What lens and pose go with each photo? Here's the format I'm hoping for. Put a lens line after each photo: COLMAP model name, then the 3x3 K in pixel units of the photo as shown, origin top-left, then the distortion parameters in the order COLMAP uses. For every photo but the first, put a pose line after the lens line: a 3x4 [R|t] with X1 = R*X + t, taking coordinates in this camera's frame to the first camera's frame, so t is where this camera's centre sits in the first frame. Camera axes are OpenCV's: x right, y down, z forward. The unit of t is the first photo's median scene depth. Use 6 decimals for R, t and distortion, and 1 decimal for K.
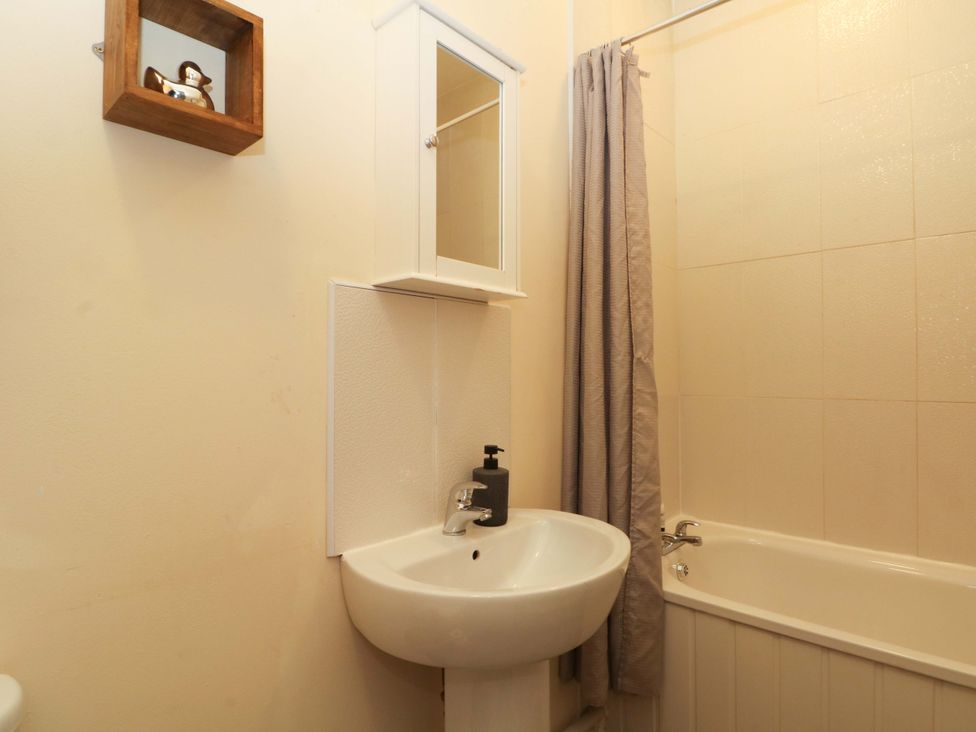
lens RADIAL K [[512.6, 0, 483.4], [0, 512.6, 359.5], [0, 0, 1]] dist [0.002354, -0.010295]
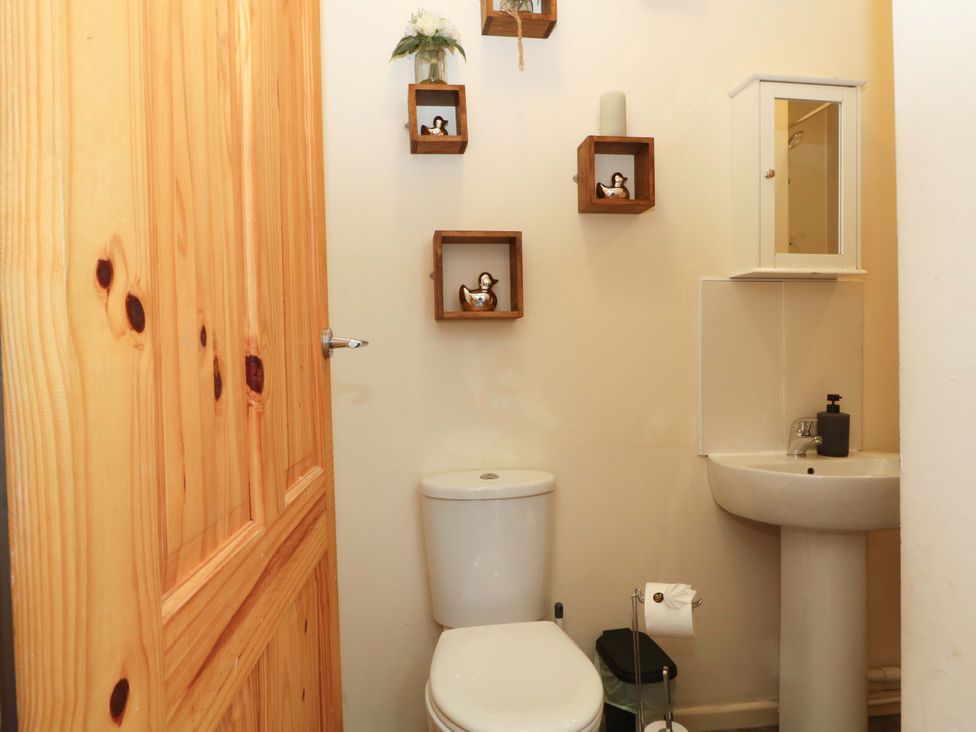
lens RADIAL K [[512.6, 0, 483.4], [0, 512.6, 359.5], [0, 0, 1]] dist [0.002354, -0.010295]
pose [[0.727090, 0.008301, -0.686492, 0.288722], [0.022484, 0.999103, 0.035894, 0.019959], [0.686174, -0.041533, 0.726250, -0.574408]]
